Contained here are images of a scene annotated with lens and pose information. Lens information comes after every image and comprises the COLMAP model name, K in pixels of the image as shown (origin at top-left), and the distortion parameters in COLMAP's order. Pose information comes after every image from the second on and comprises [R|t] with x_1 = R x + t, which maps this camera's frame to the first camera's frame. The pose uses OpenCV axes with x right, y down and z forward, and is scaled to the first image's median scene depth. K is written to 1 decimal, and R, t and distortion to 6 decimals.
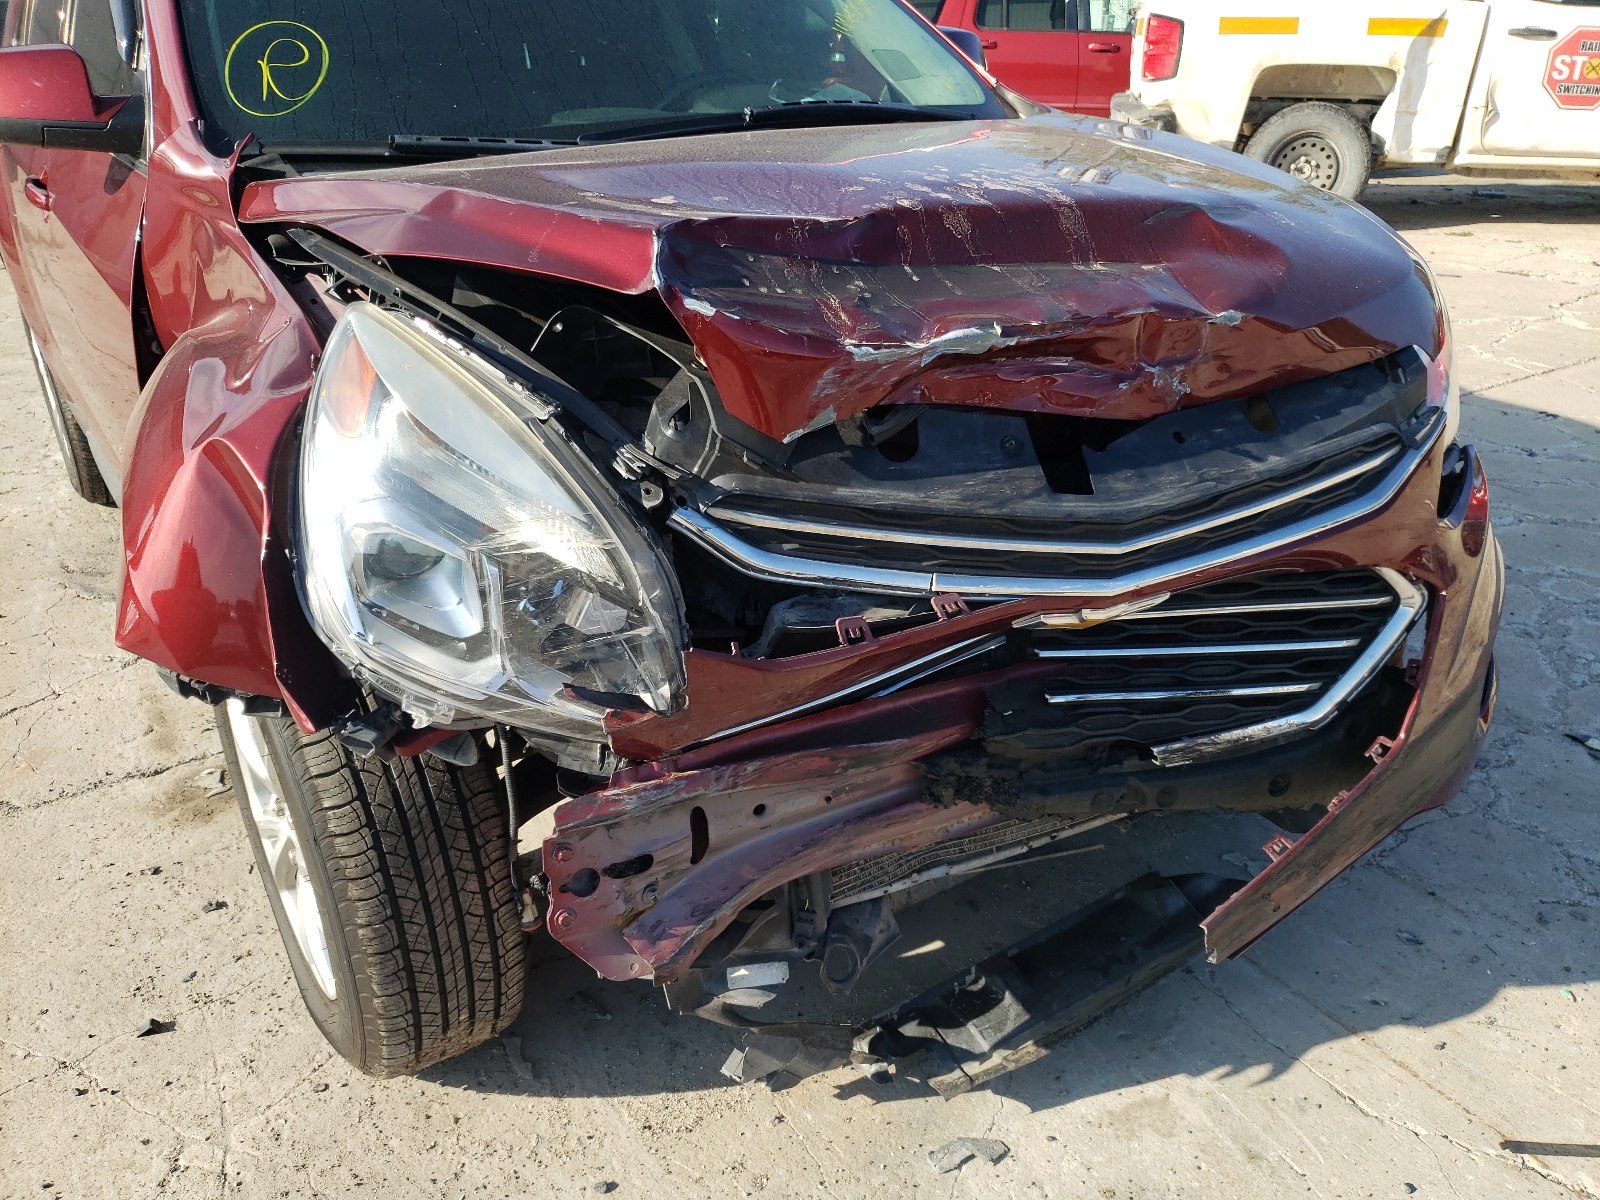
lens RADIAL K [[1223.8, 0, 810.2], [0, 1223.8, 592.3], [0, 0, 1]] dist [0.030786, -0.014056]
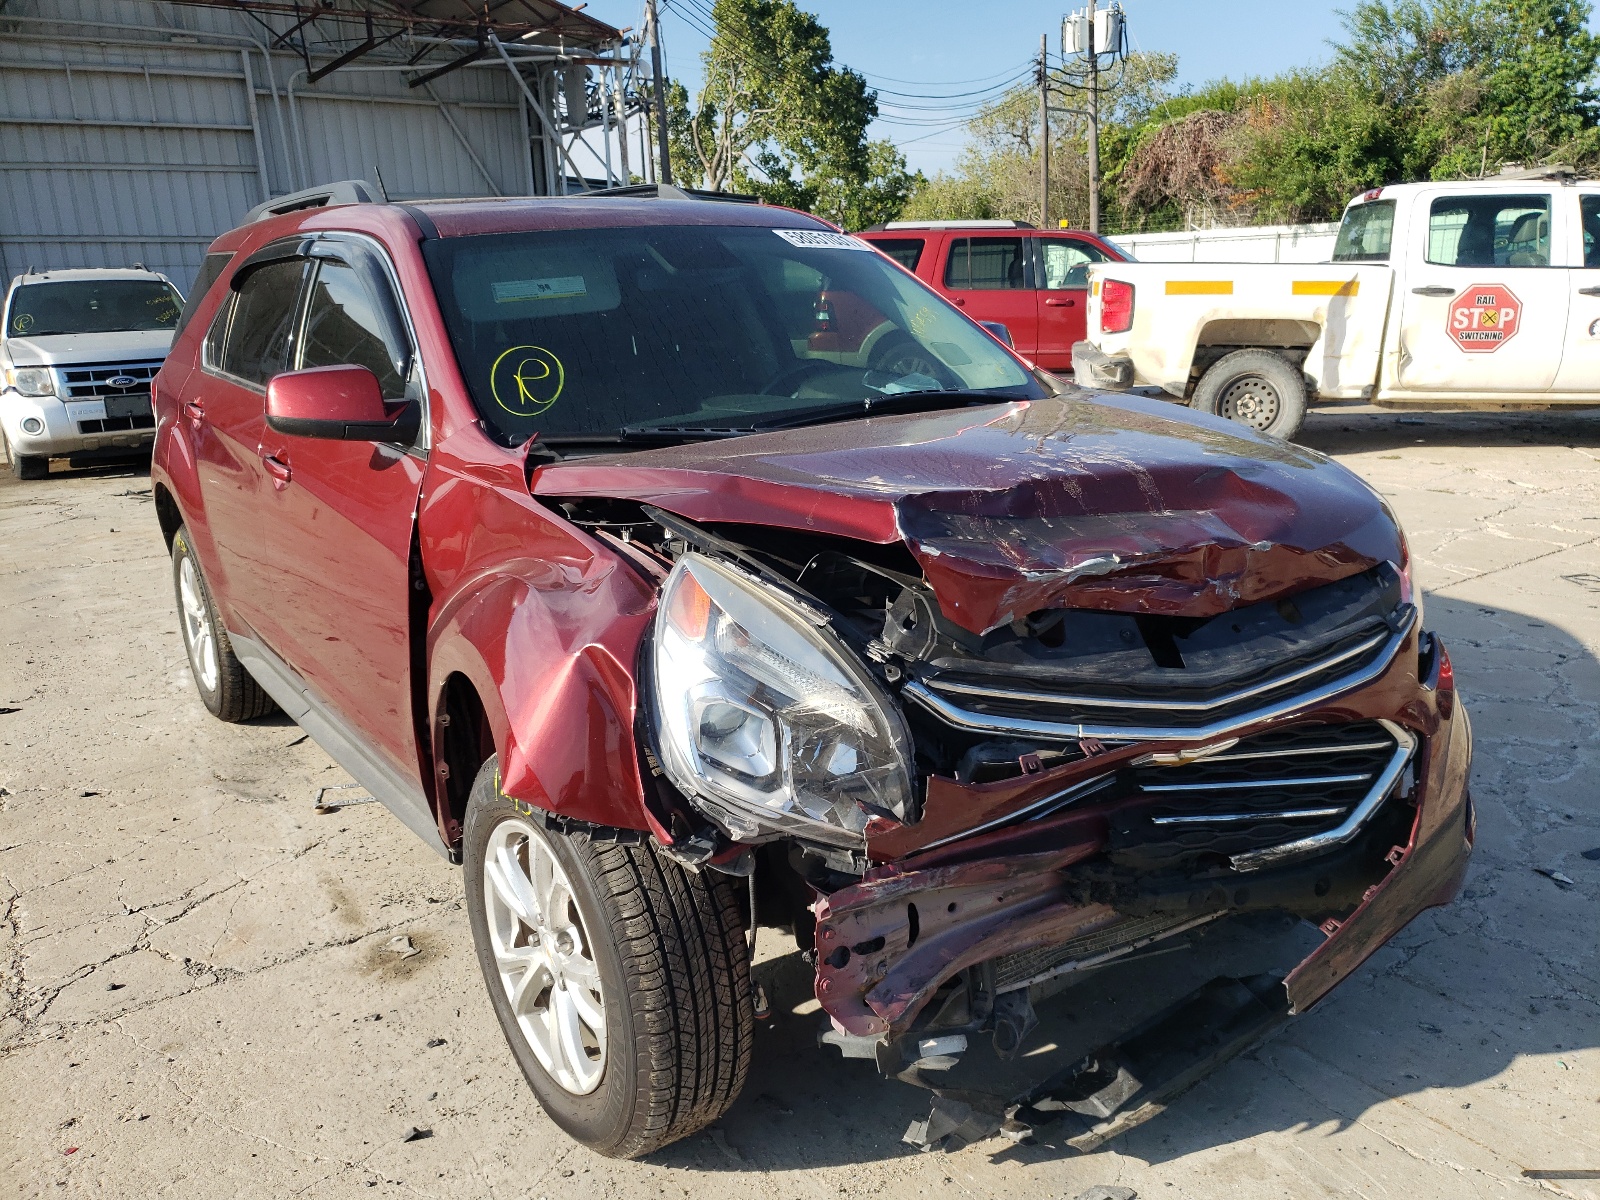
lens RADIAL K [[1223.8, 0, 789.5], [0, 1223.8, 608.9], [0, 0, 1]] dist [0.030786, -0.014056]
pose [[0.999450, -0.026041, 0.020511, -0.201984], [0.029007, 0.986547, -0.160885, 0.054264], [-0.016045, 0.161392, 0.986760, -0.332637]]
